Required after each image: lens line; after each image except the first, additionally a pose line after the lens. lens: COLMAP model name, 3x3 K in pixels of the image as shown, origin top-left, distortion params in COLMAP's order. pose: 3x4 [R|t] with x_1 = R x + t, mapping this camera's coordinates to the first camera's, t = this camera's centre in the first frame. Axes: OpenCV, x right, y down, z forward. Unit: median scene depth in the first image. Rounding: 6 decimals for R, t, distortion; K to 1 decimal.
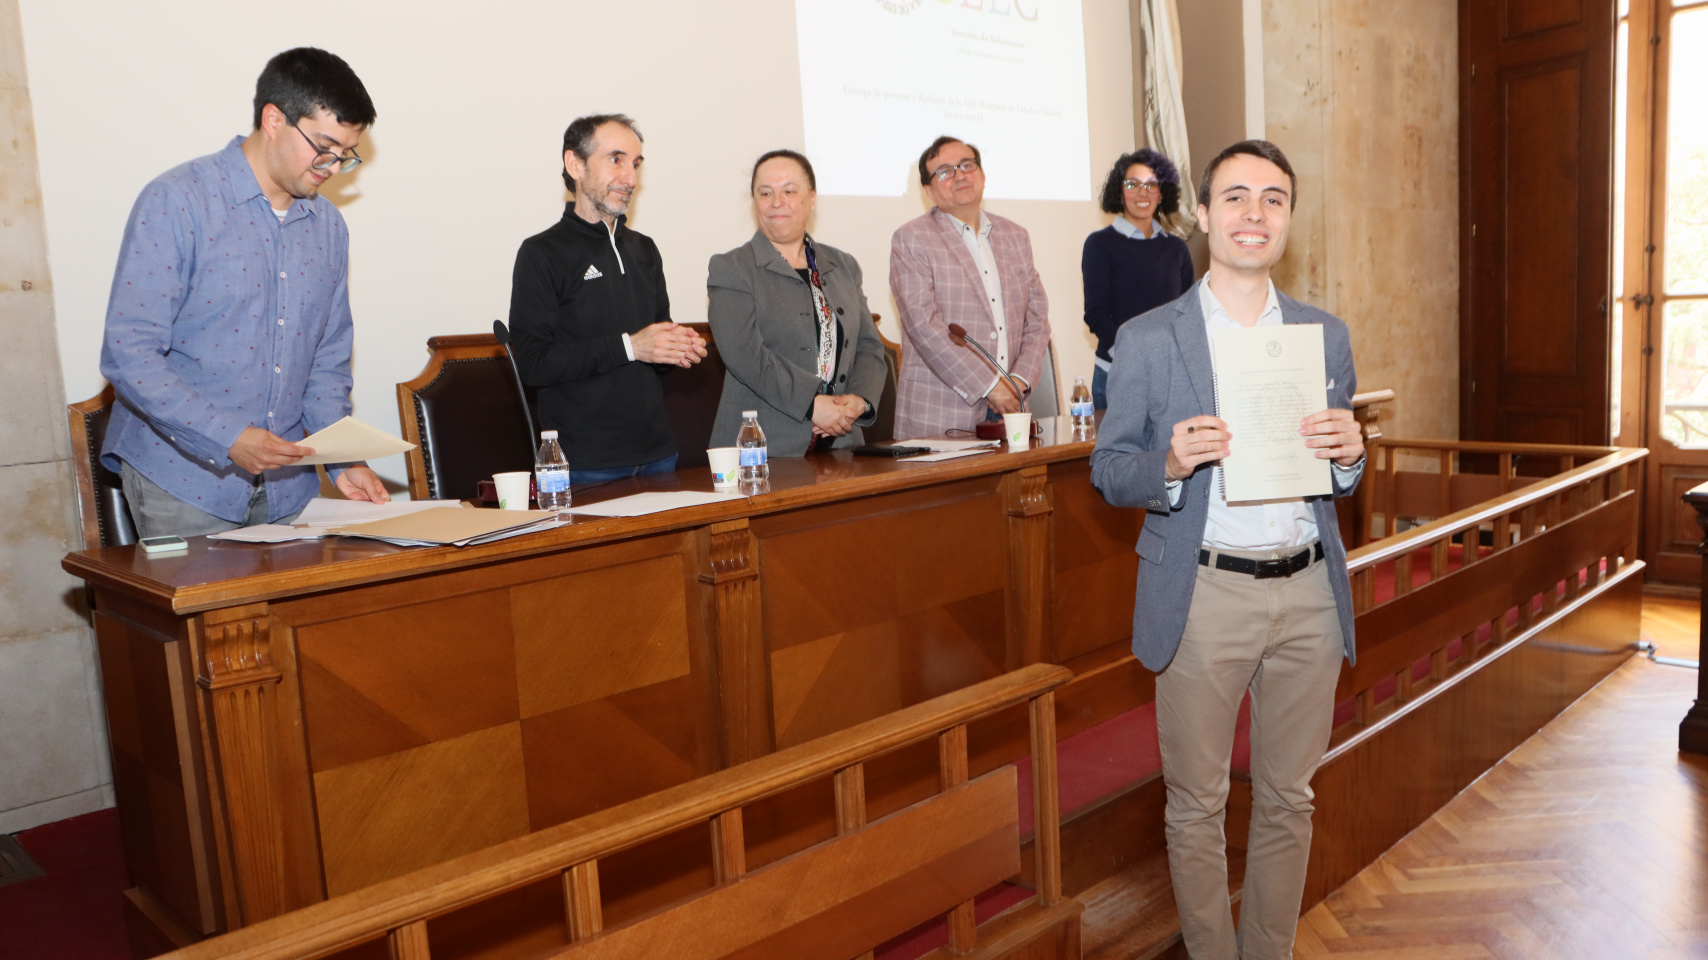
lens RADIAL K [[1334.2, 0, 846.6], [0, 1334.2, 496.5], [0, 0, 1]] dist [-0.133407, 0.109960]
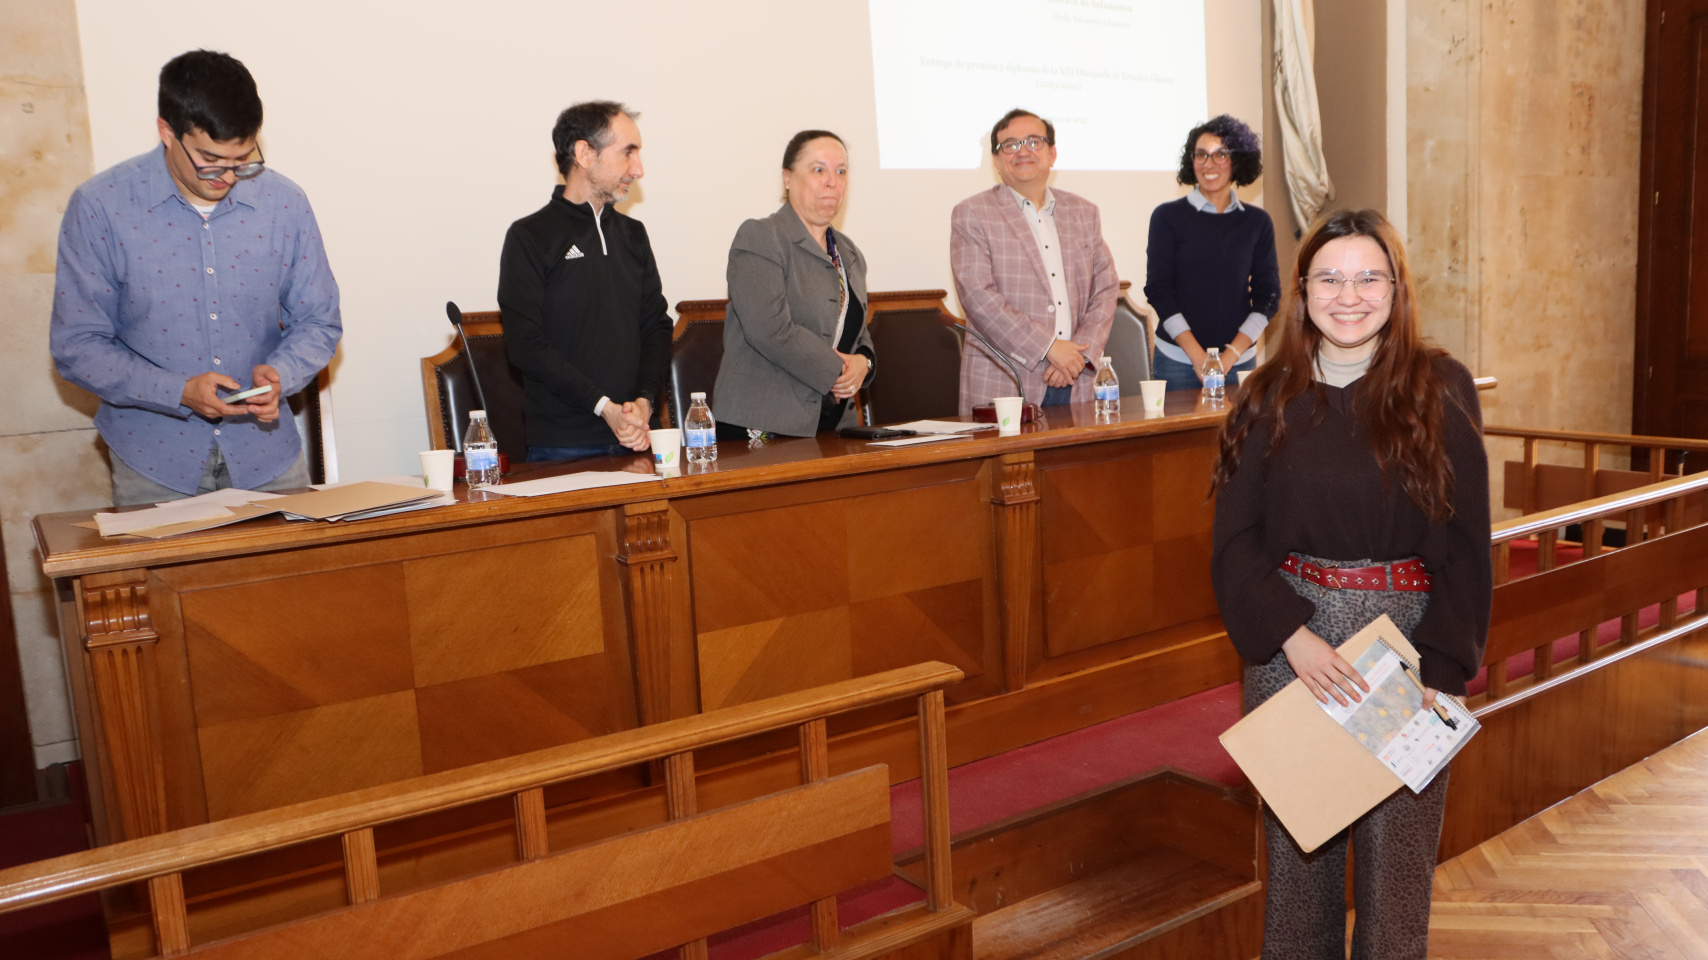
lens RADIAL K [[1334.2, 0, 842.7], [0, 1334.2, 498.6], [0, 0, 1]] dist [-0.133407, 0.109960]
pose [[0.983237, 0.031072, -0.179667, 0.199523], [-0.026484, 0.999260, 0.027878, -0.014052], [0.180400, -0.022652, 0.983332, 0.031721]]
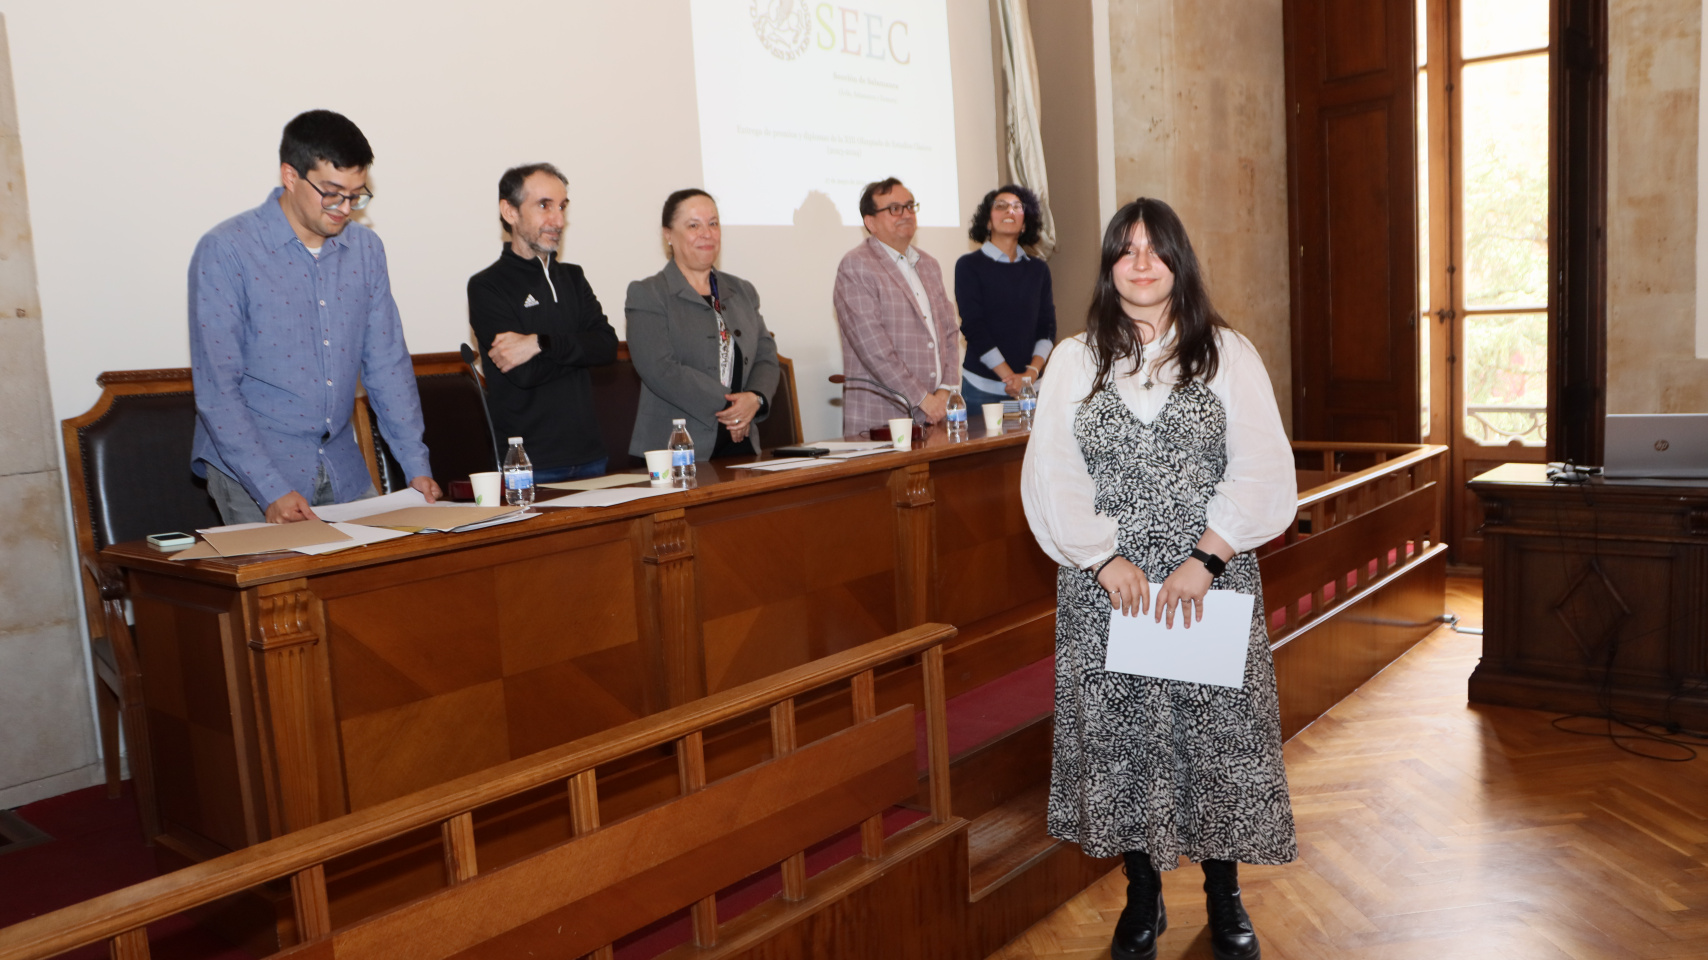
lens RADIAL K [[1334.2, 0, 844.5], [0, 1334.2, 498.8], [0, 0, 1]] dist [-0.133407, 0.109960]
pose [[0.995177, -0.015928, 0.096796, -0.038959], [0.016602, 0.999843, -0.006158, 0.014532], [-0.096683, 0.007735, 0.995285, -0.166490]]
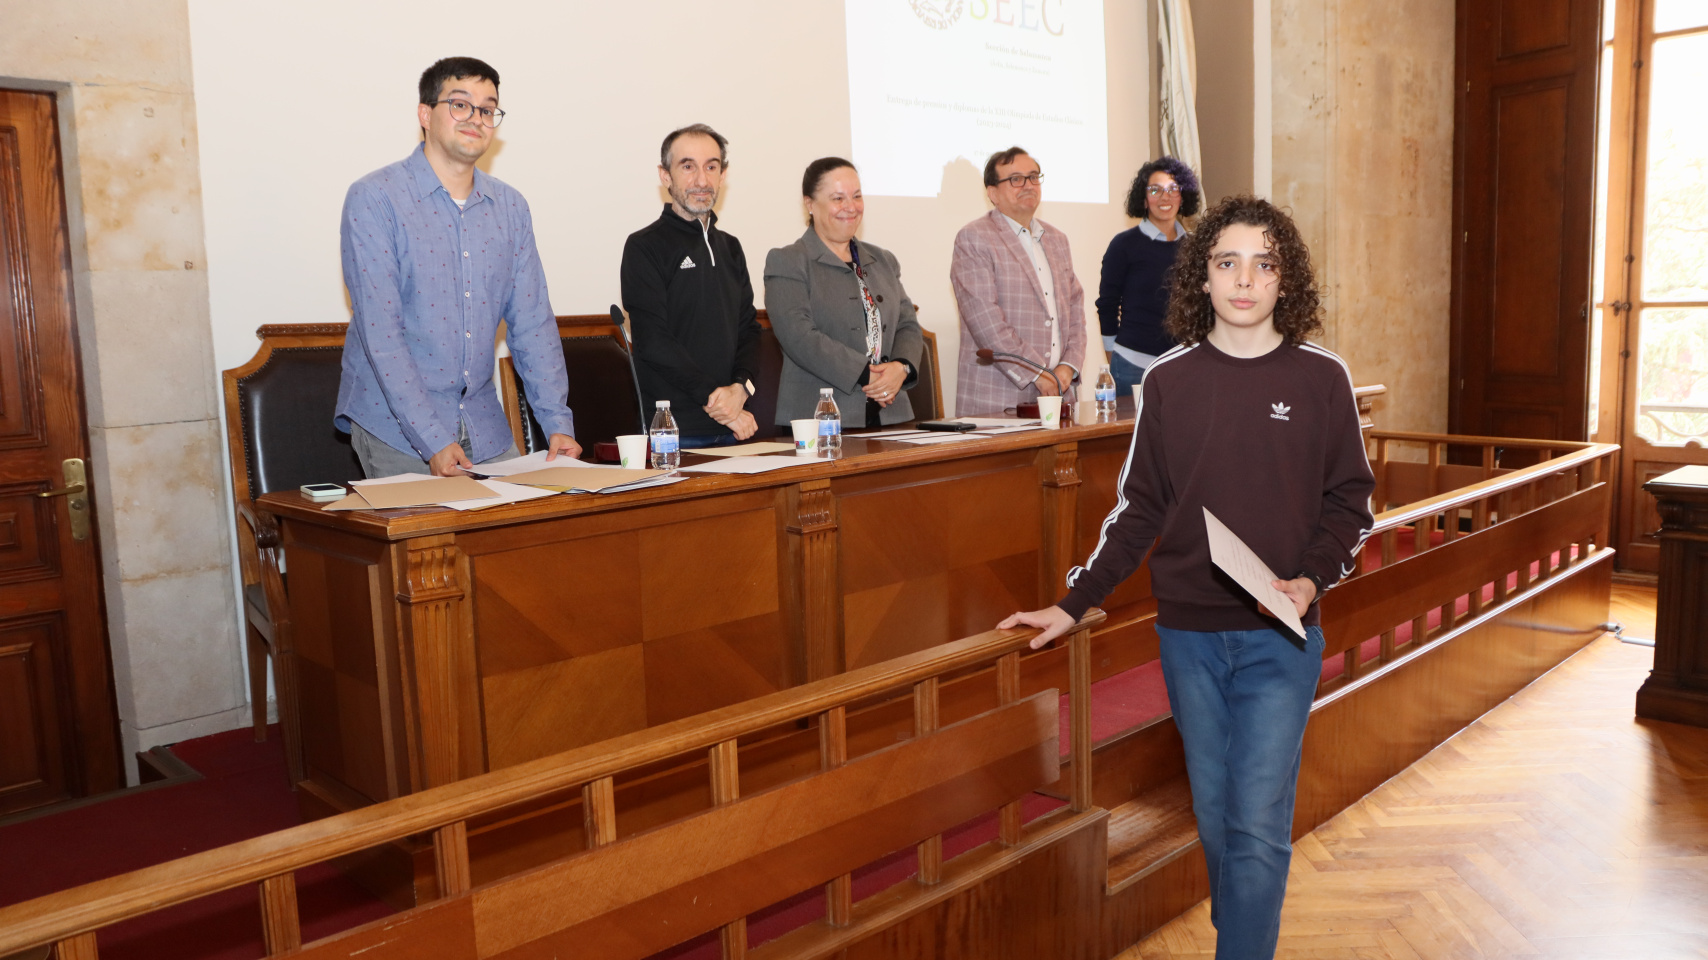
lens RADIAL K [[1334.2, 0, 835.0], [0, 1334.2, 492.5], [0, 0, 1]] dist [-0.133407, 0.109960]
pose [[0.999773, 0.020999, -0.003648, -0.054544], [-0.020976, 0.999760, 0.006358, 0.017452], [0.003781, -0.006280, 0.999973, -0.144724]]
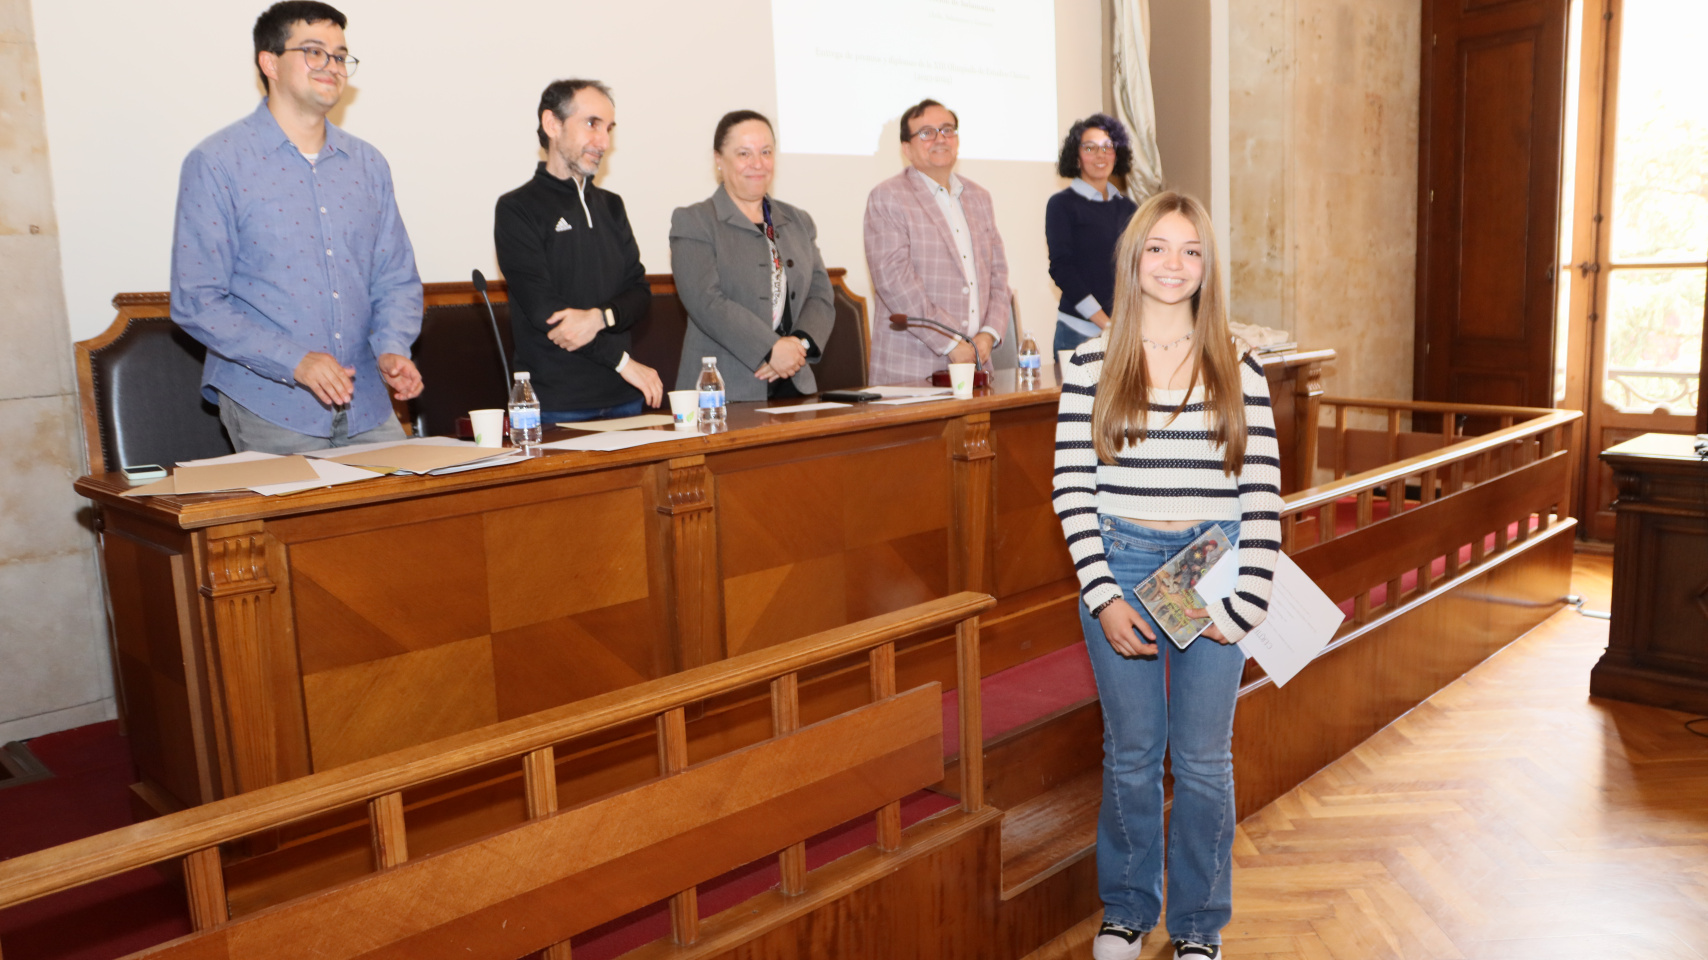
lens RADIAL K [[1334.2, 0, 845.1], [0, 1334.2, 494.1], [0, 0, 1]] dist [-0.133407, 0.109960]
pose [[0.999838, 0.015895, 0.008402, 0.027689], [-0.016166, 0.999316, 0.033274, 0.008513], [-0.007867, -0.033405, 0.999411, -0.074896]]
